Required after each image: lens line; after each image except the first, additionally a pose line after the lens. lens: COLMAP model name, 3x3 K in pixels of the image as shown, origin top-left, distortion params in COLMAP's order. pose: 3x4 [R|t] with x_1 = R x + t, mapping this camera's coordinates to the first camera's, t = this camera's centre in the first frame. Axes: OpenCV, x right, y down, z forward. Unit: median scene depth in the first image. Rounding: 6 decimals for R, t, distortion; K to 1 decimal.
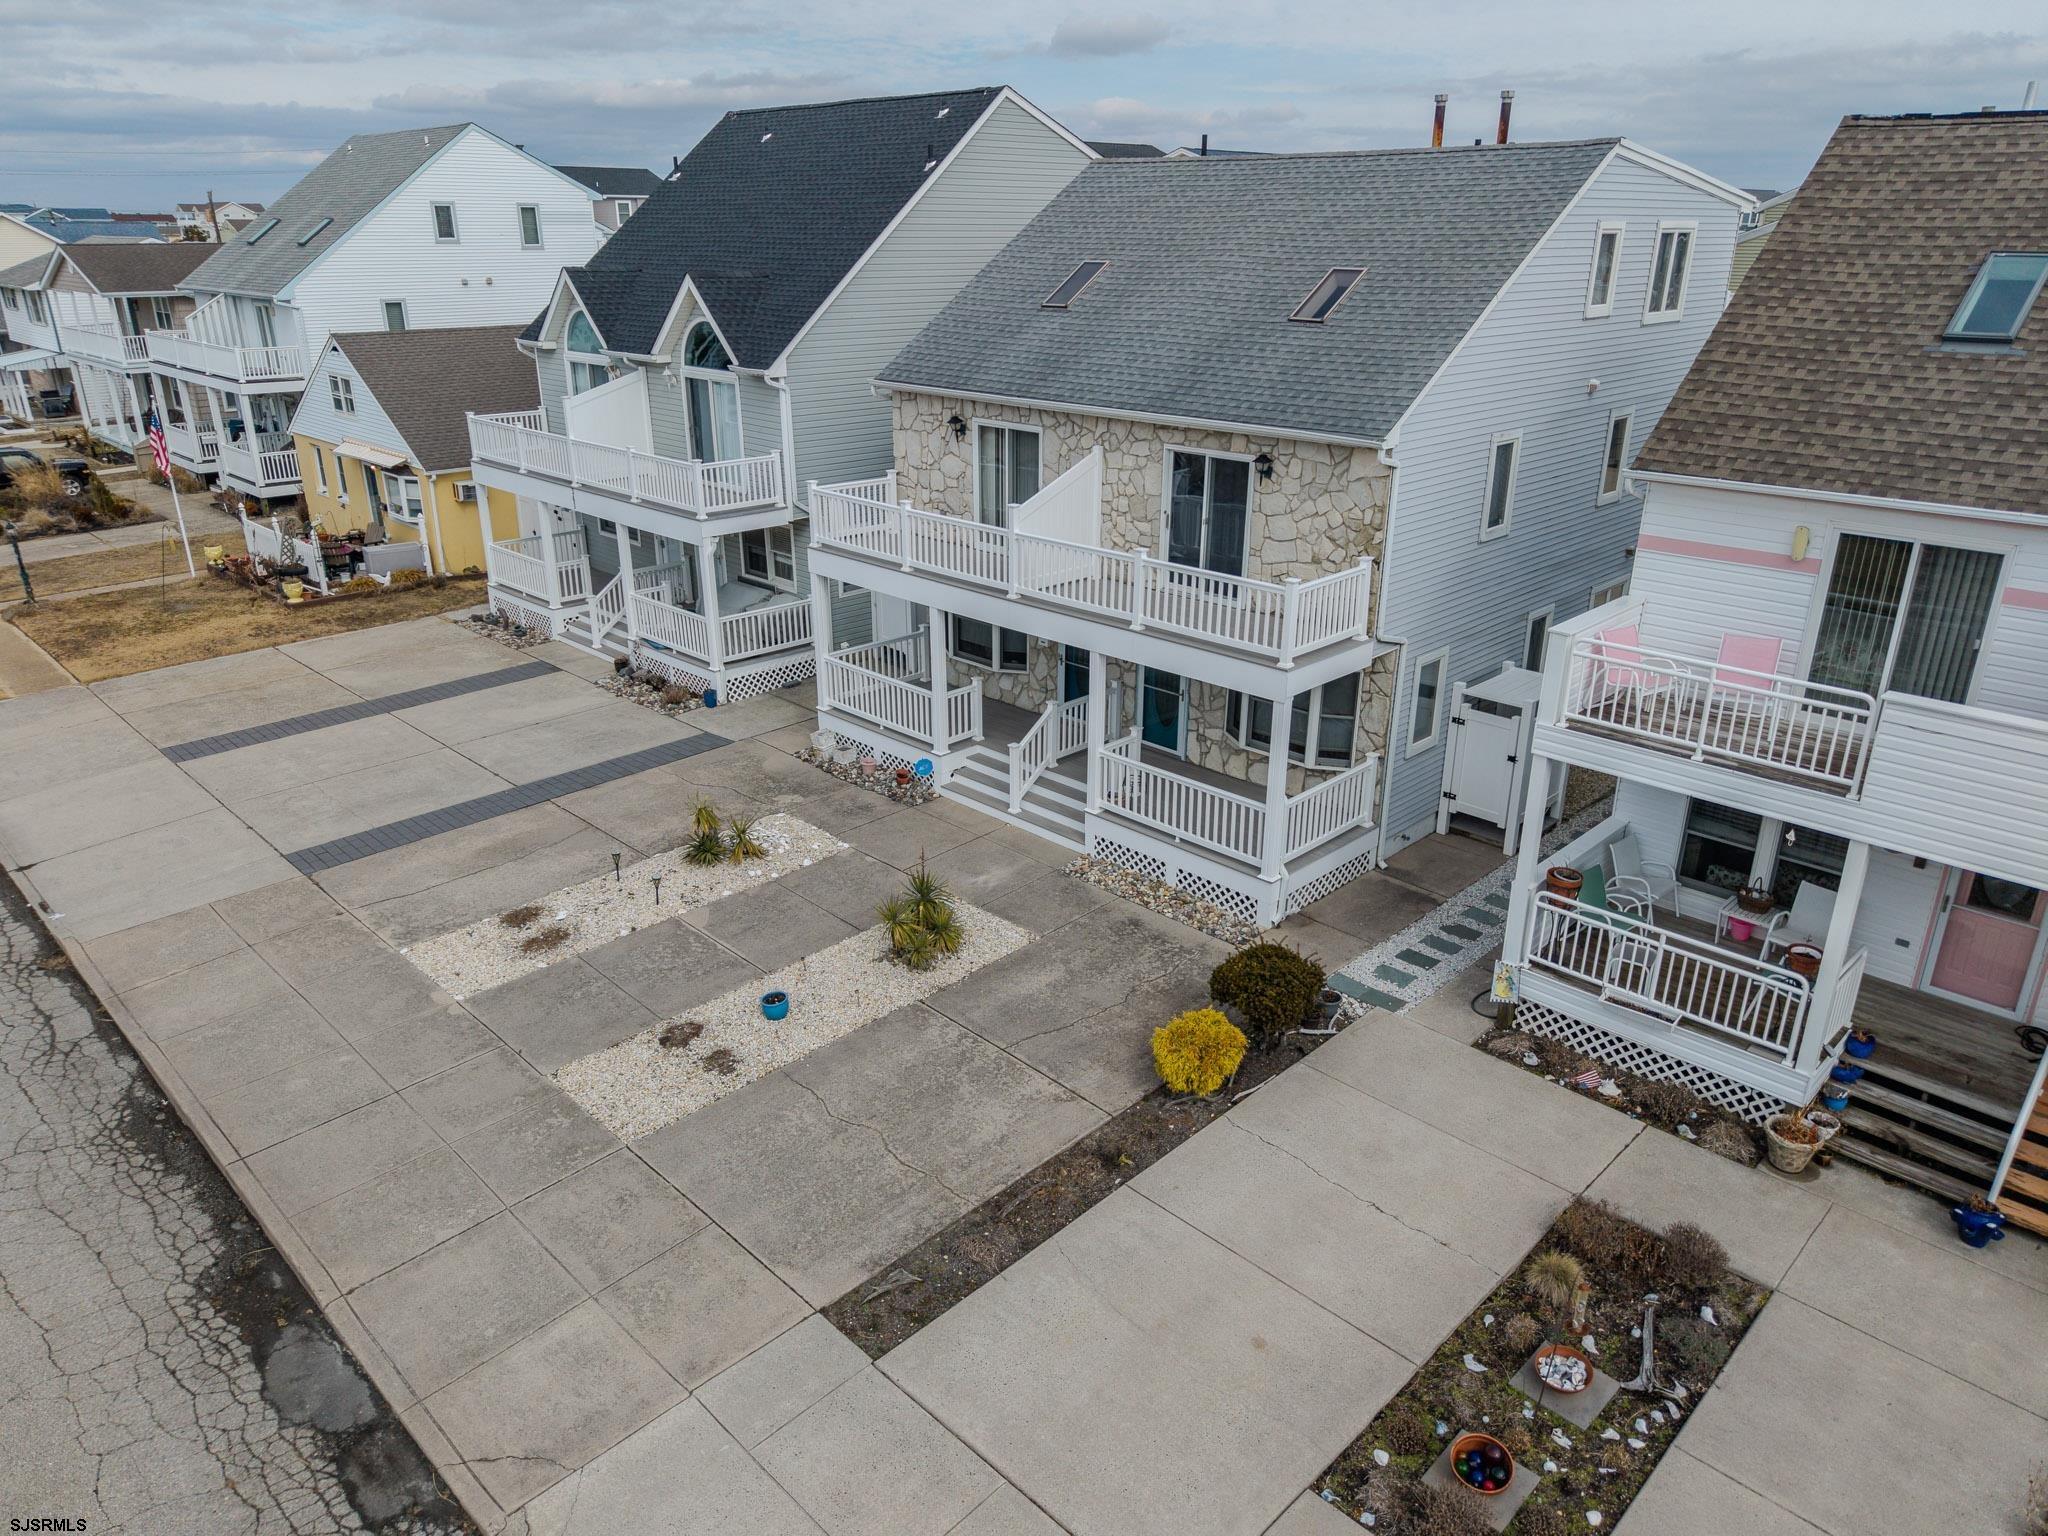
lens RADIAL K [[1370.6, 0, 1016.6], [0, 1370.6, 766.6], [0, 0, 1]] dist [0.001807, 0.000419]
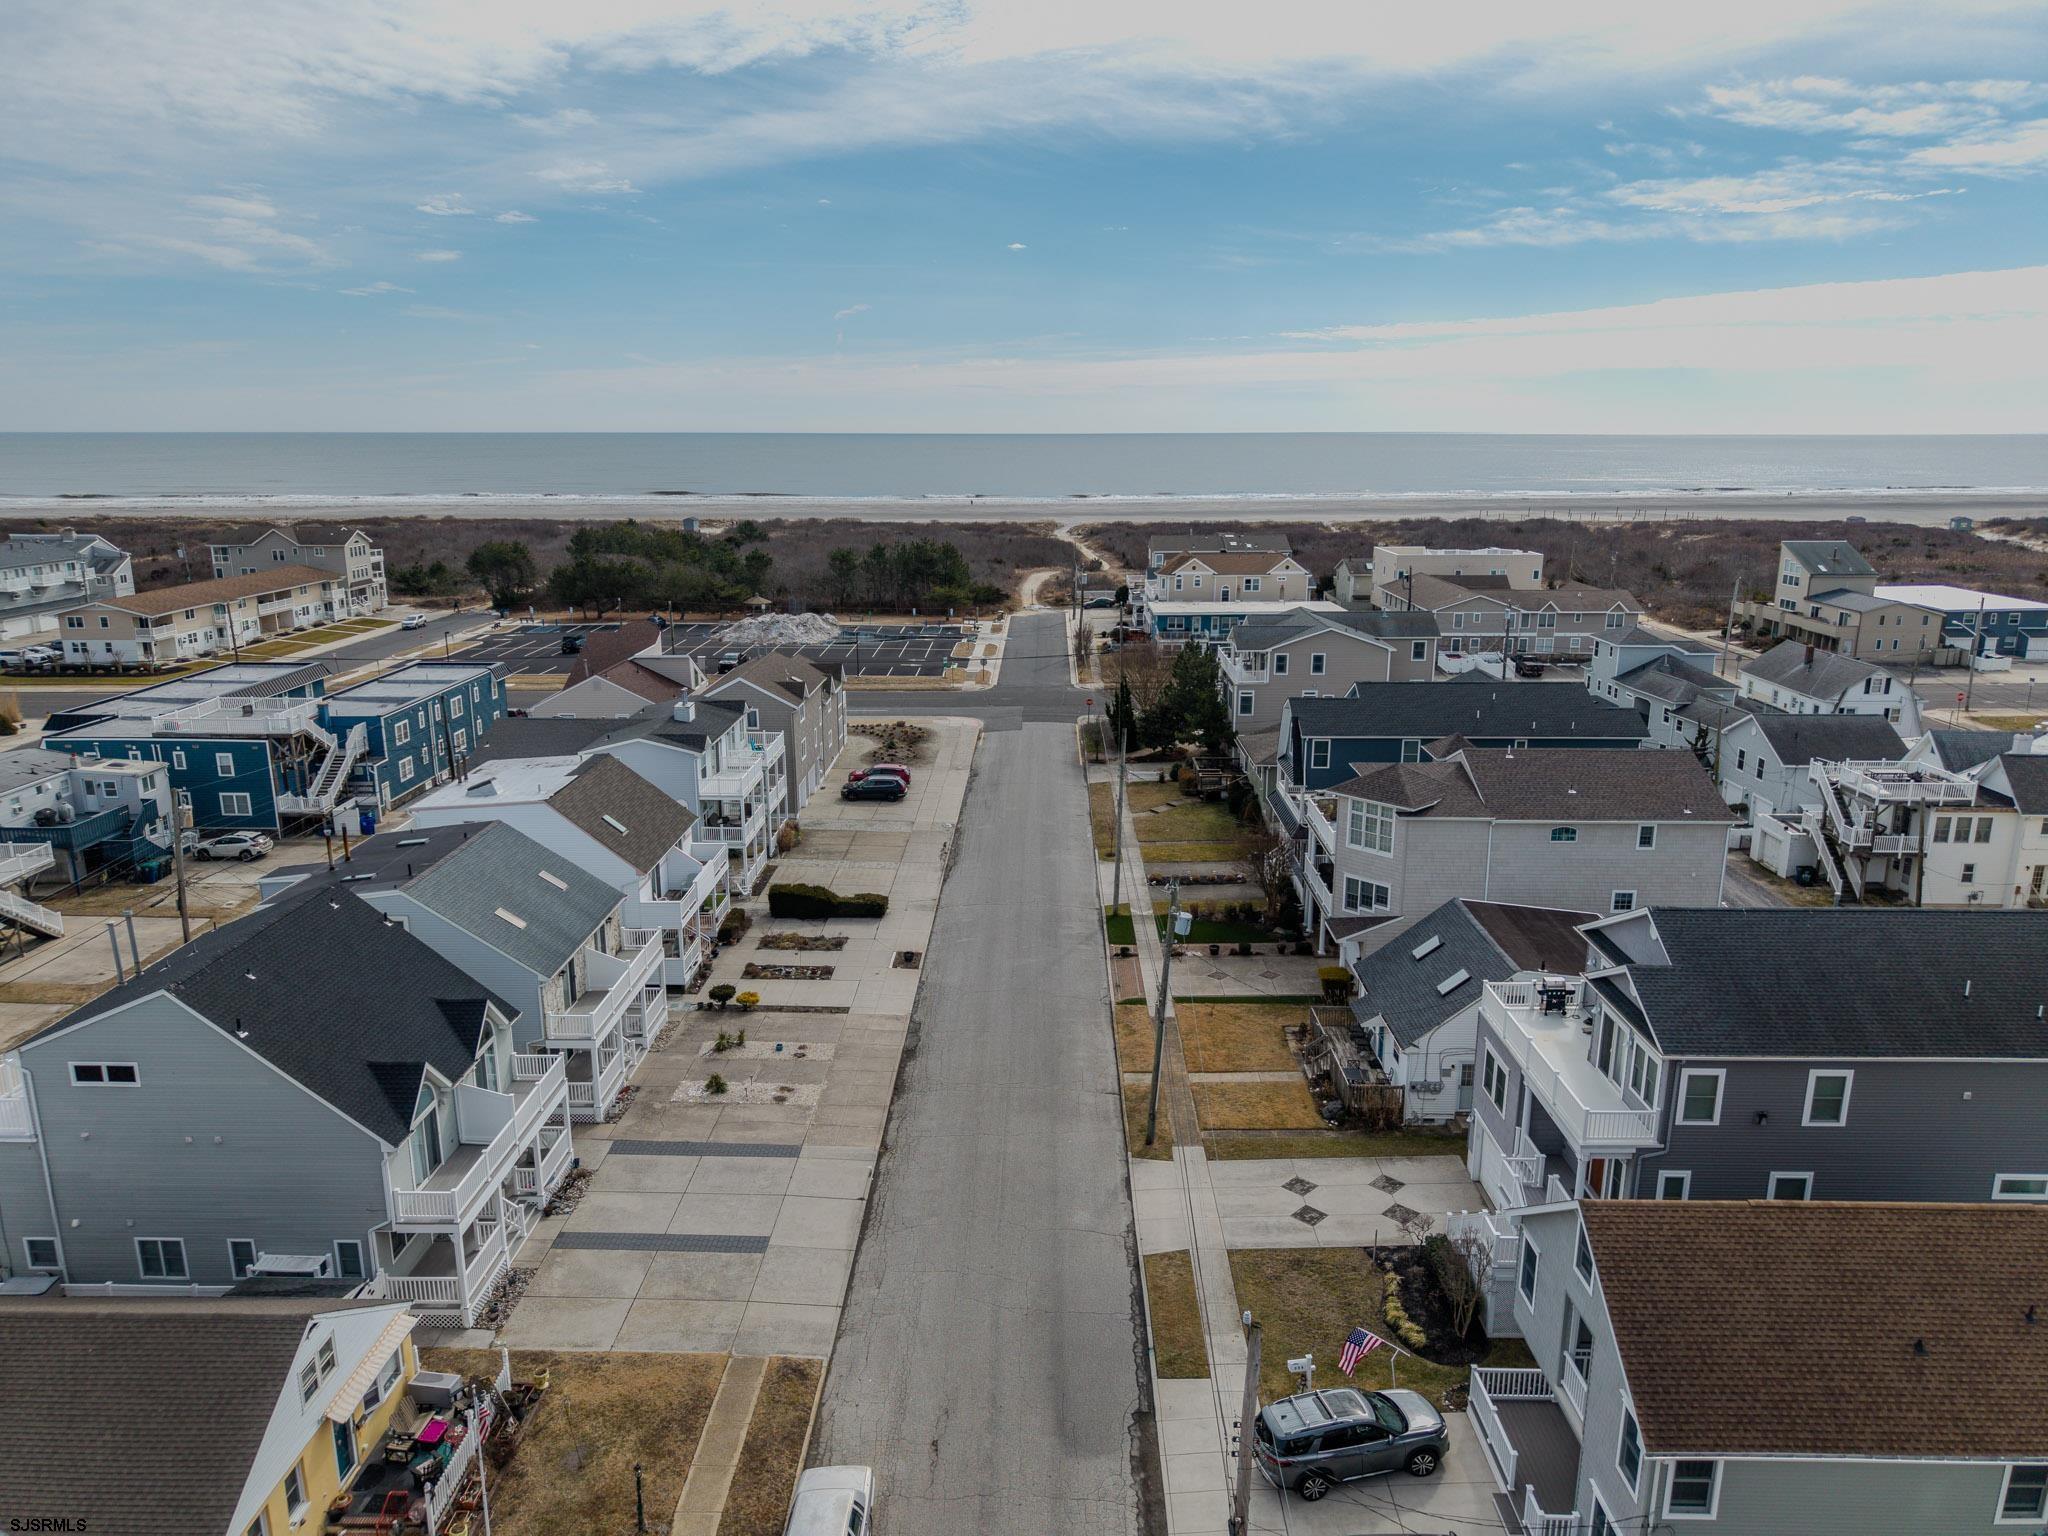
lens RADIAL K [[1370.1, 0, 1019.4], [0, 1370.1, 763.5], [0, 0, 1]] dist [0.048251, -0.057076]
pose [[-0.692928, -0.171932, 0.700208, -3.279997], [0.266331, 0.841432, 0.470170, -2.173279], [-0.670014, 0.512281, -0.537261, 2.273280]]
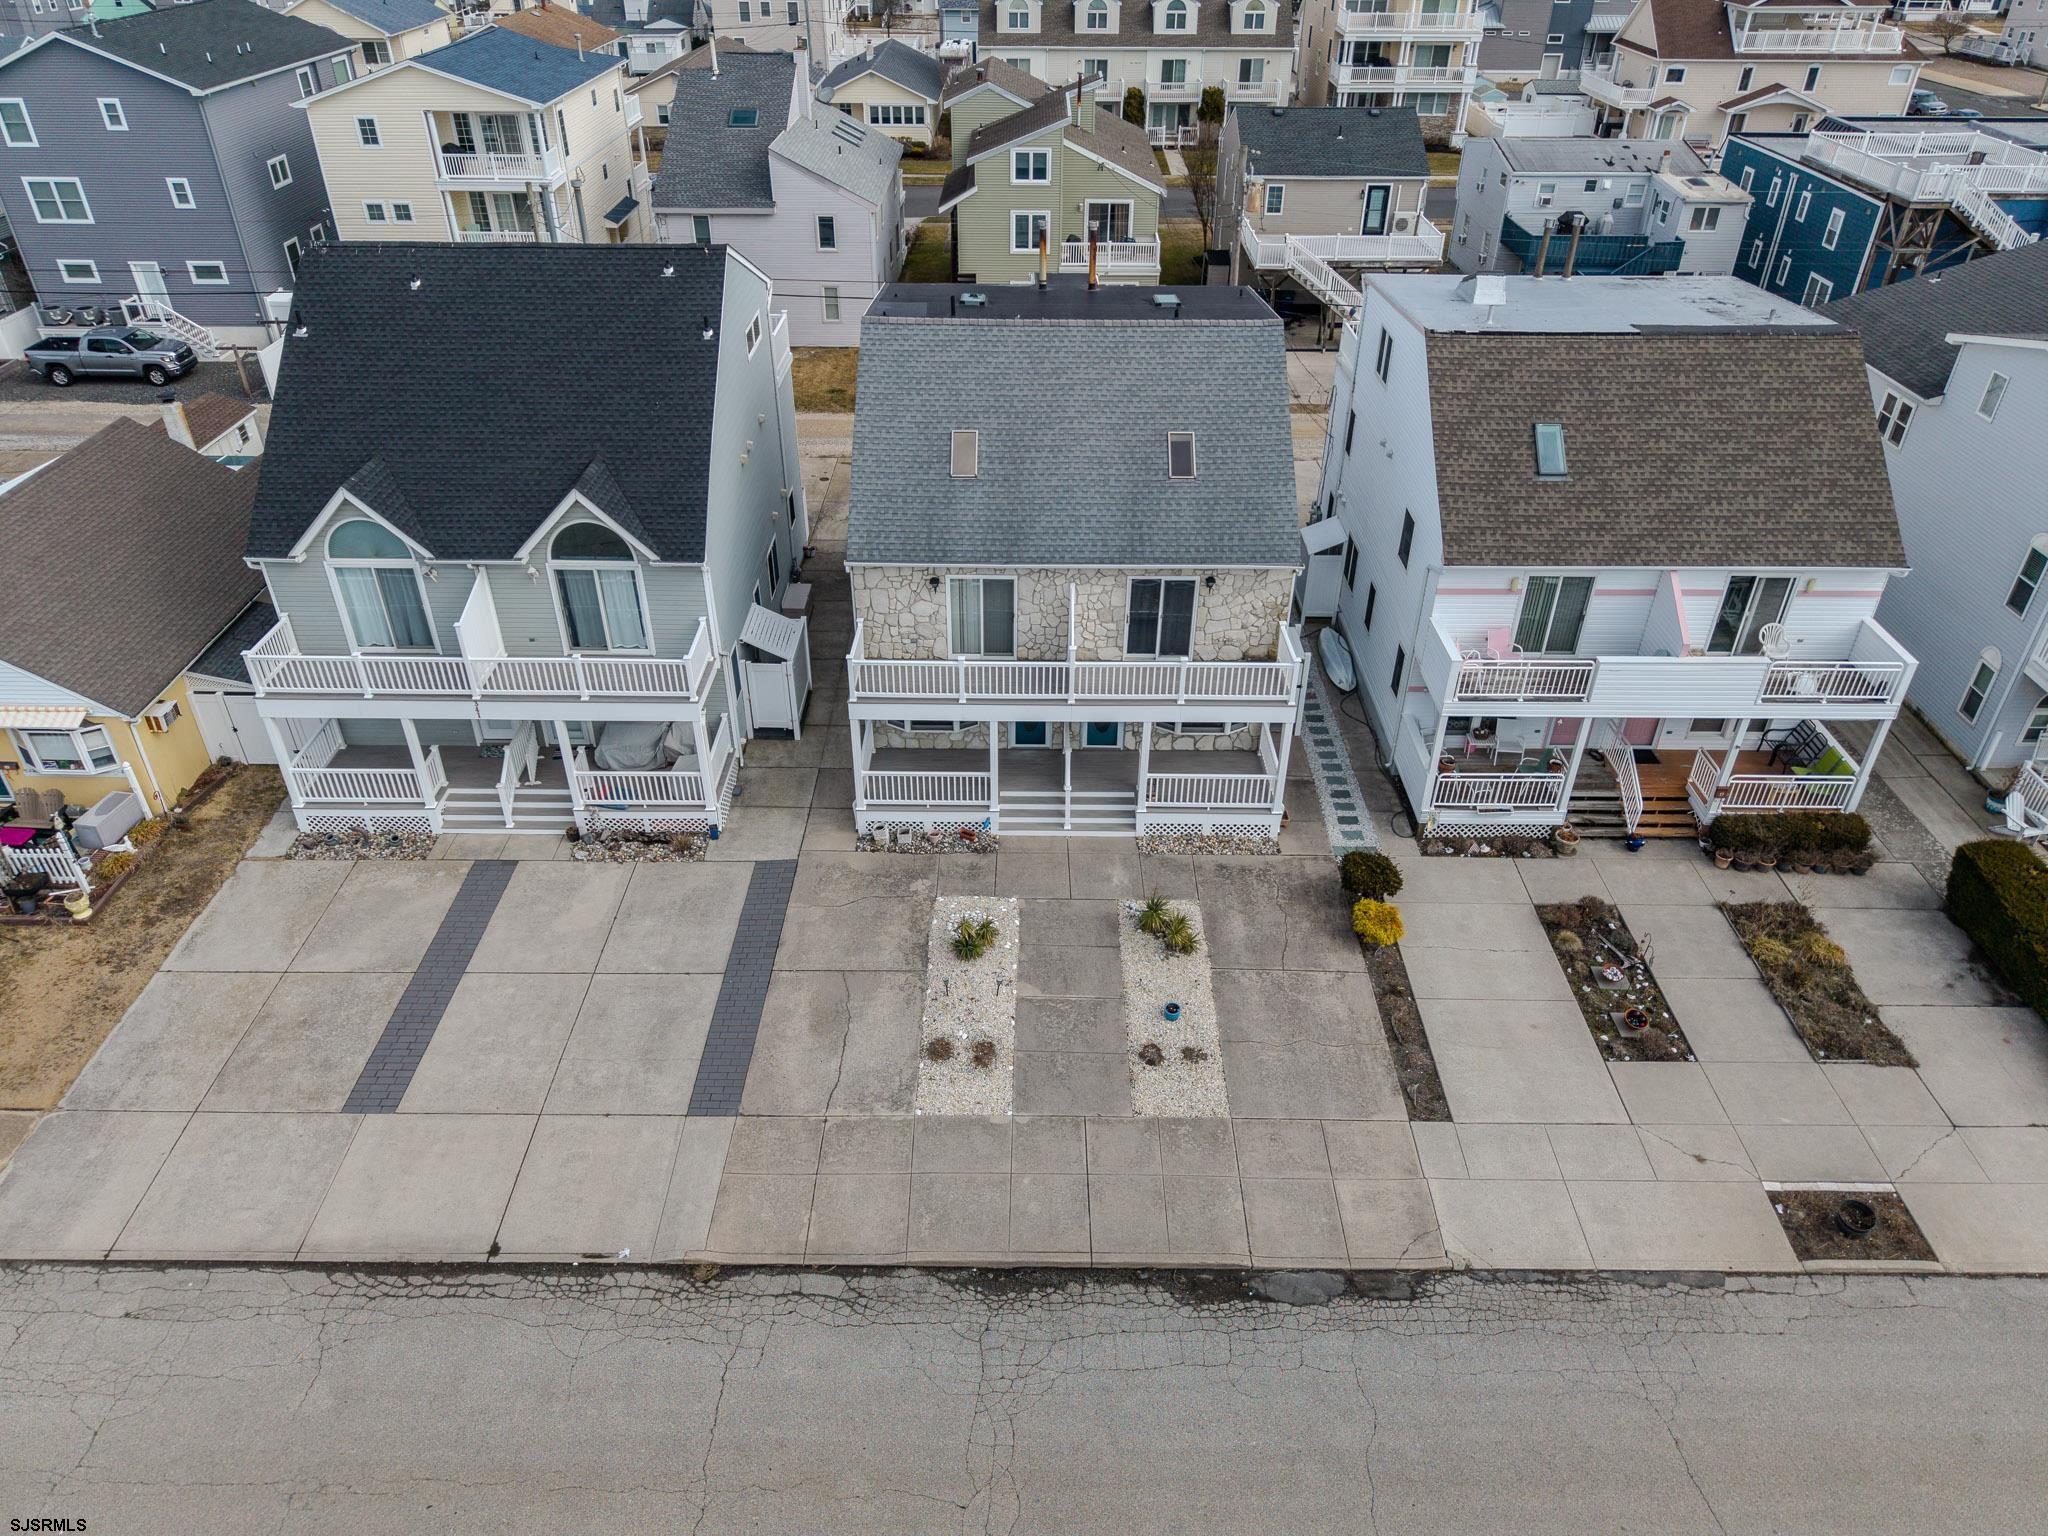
lens RADIAL K [[1370.1, 0, 1019.4], [0, 1370.1, 763.5], [0, 0, 1]] dist [0.048251, -0.057076]
pose [[0.712052, -0.390472, 0.583535, -1.203737], [0.256130, 0.918280, 0.301927, -0.675471], [-0.653742, -0.065527, 0.753875, -0.118491]]
